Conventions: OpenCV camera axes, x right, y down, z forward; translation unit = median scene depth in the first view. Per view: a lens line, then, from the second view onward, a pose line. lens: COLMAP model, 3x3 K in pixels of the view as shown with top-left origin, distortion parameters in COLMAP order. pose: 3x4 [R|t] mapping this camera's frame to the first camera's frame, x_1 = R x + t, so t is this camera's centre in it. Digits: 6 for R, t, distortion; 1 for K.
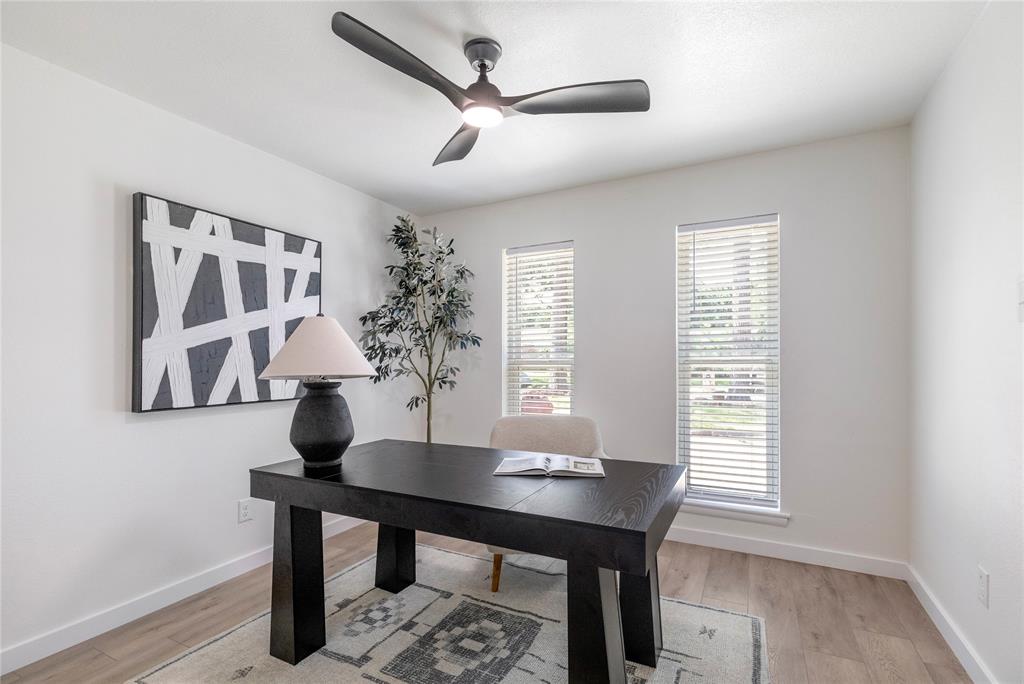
lens RADIAL K [[468.8, 0, 517.2], [0, 468.8, 351.8], [0, 0, 1]] dist [0.004714, -0.001858]
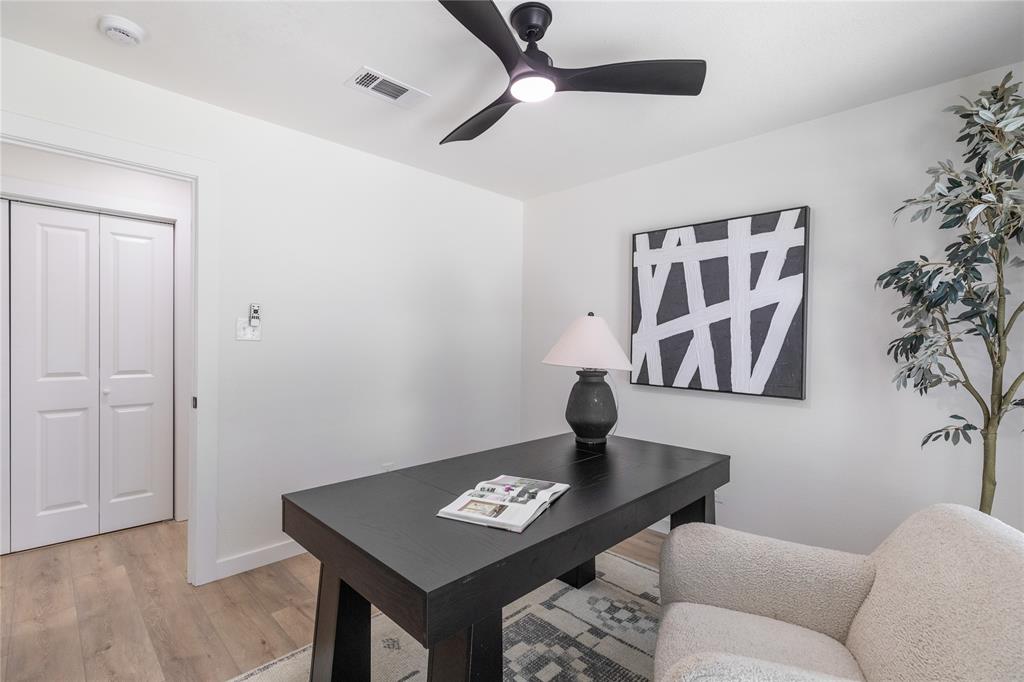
lens RADIAL K [[468.8, 0, 517.2], [0, 468.8, 340.1], [0, 0, 1]] dist [0.004714, -0.001858]
pose [[-0.303560, -0.005088, -0.952799, 0.624123], [-0.001170, 0.999987, -0.004967, -0.000661], [0.952812, -0.000393, -0.303562, 0.978320]]
